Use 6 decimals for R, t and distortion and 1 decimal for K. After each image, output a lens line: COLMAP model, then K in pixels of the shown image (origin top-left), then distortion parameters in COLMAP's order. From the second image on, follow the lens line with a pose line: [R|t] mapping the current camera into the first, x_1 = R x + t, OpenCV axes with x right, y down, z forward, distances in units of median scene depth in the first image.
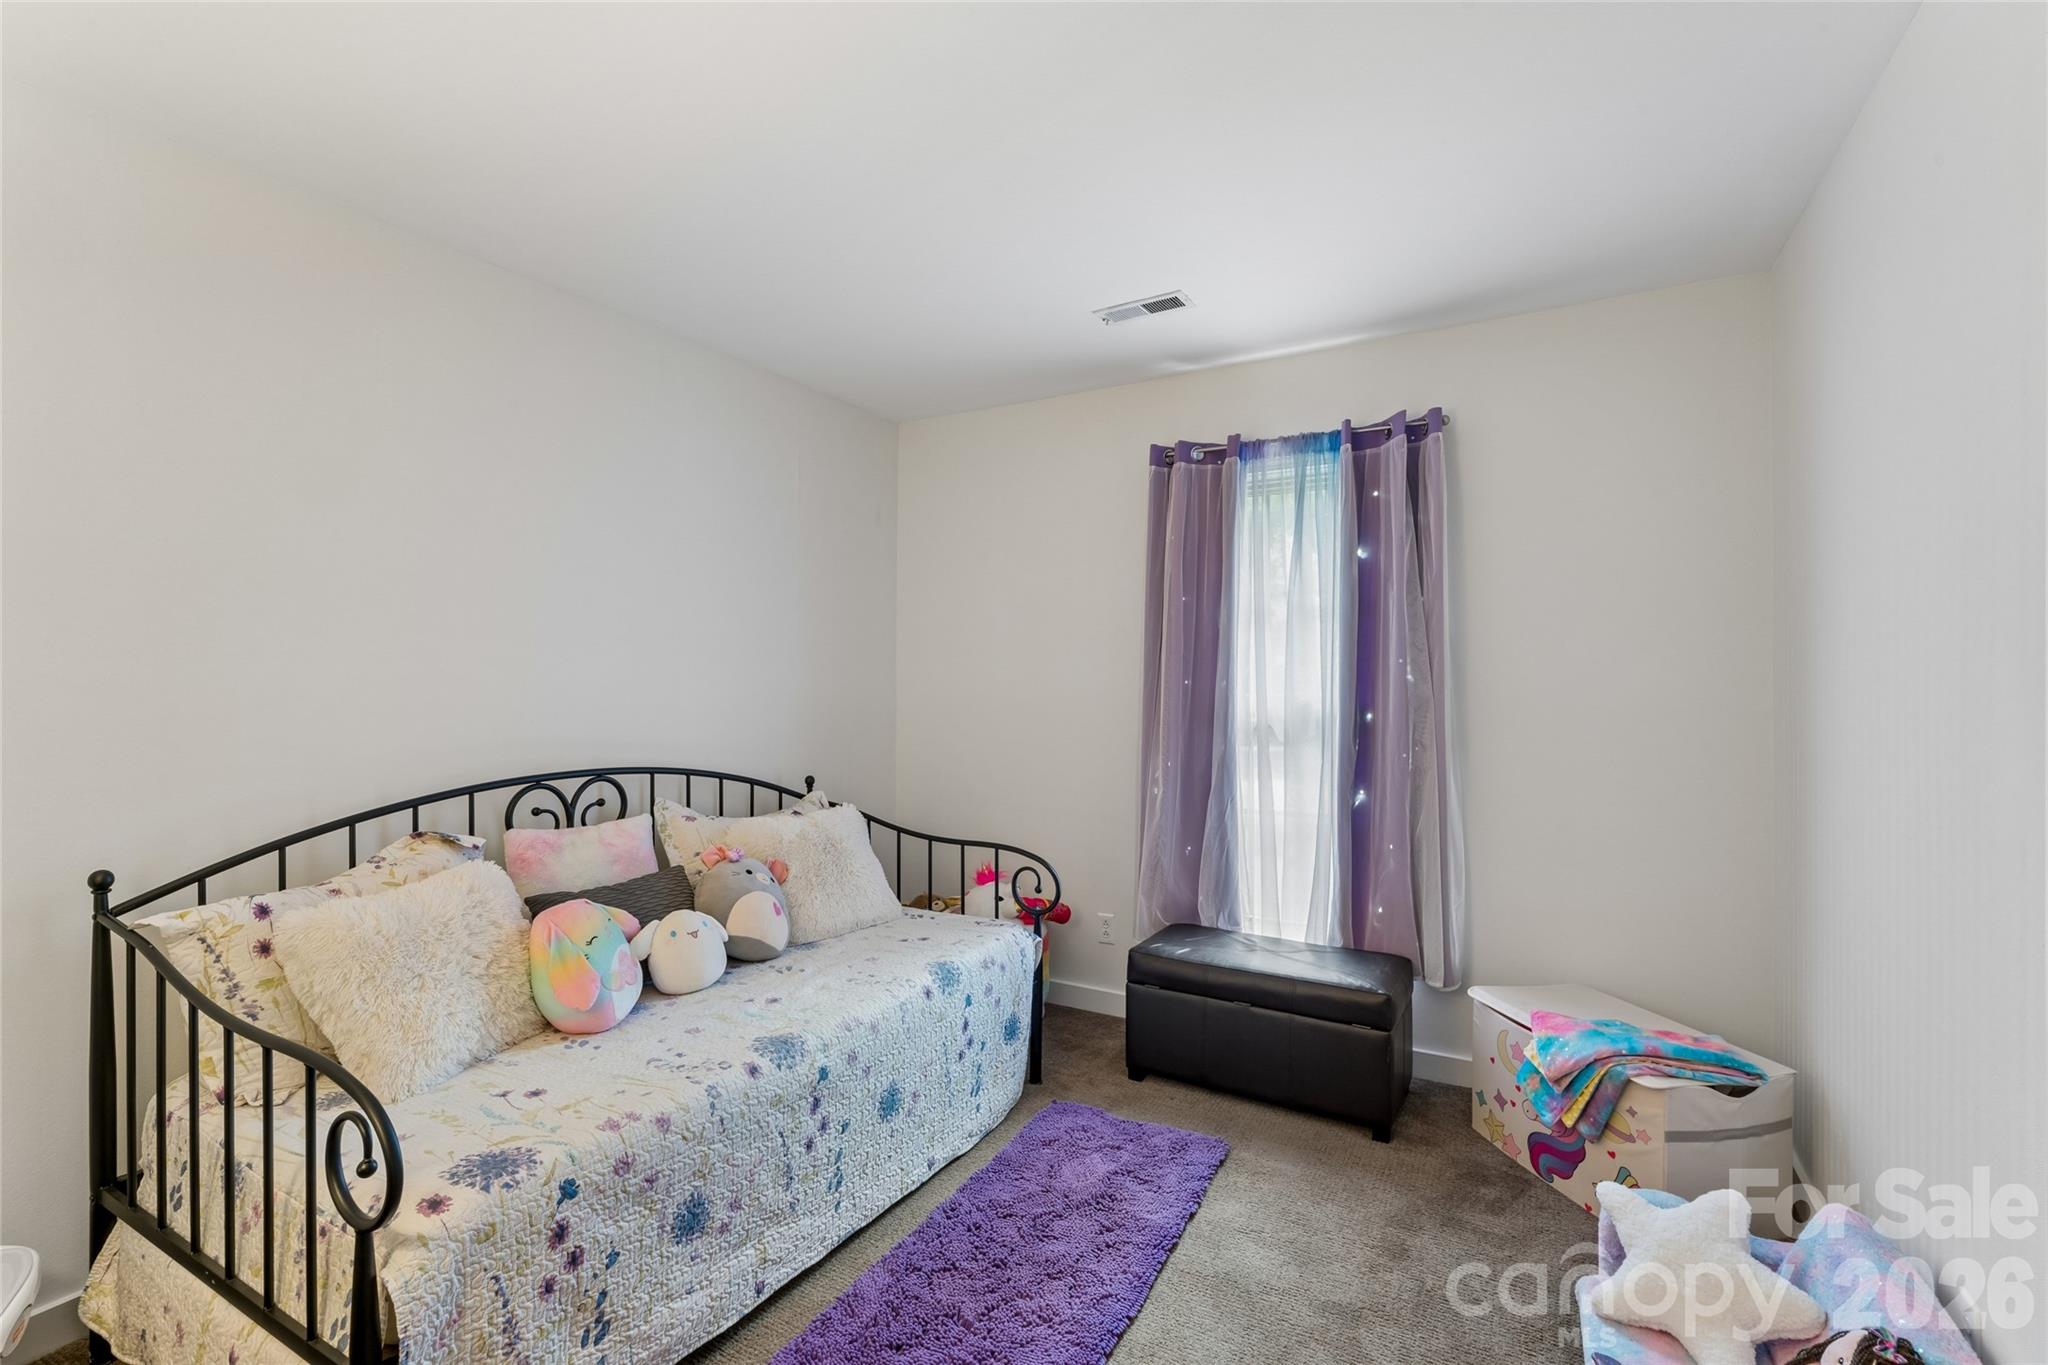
lens RADIAL K [[921.0, 0, 1022.7], [0, 921.0, 661.8], [0, 0, 1]] dist [-0.001022, -0.000221]
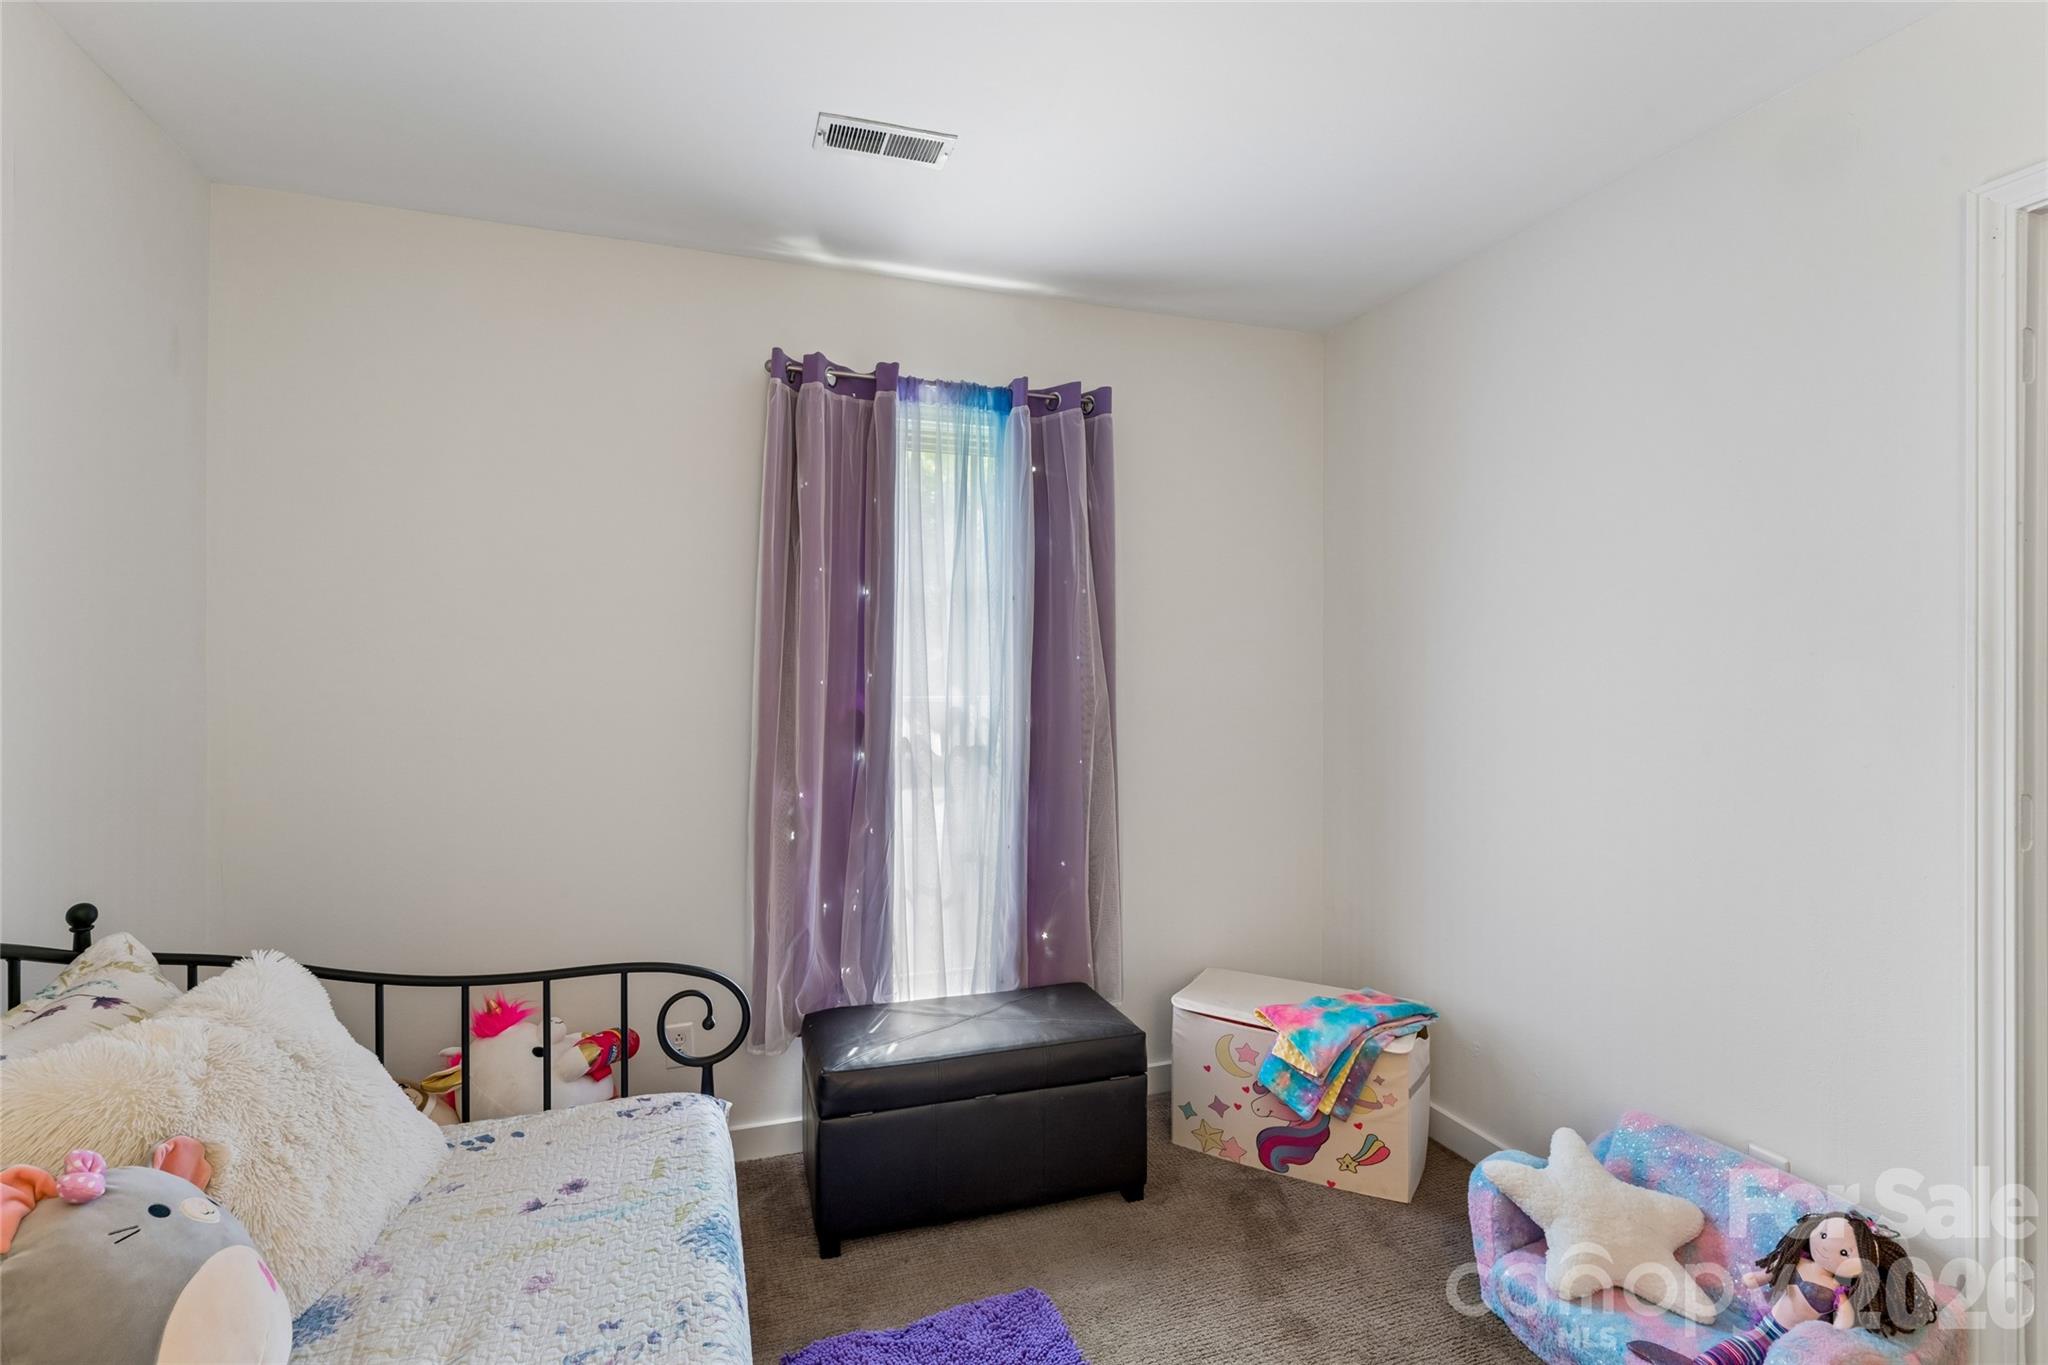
lens RADIAL K [[910.1, 0, 1024.0], [0, 910.1, 682.5], [0, 0, 1]] dist [-0.000280, -0.000710]
pose [[0.668433, -0.005768, 0.743750, -0.290821], [-0.008012, 0.999856, 0.014955, 0.010038], [-0.743729, -0.015955, 0.668291, 0.442925]]
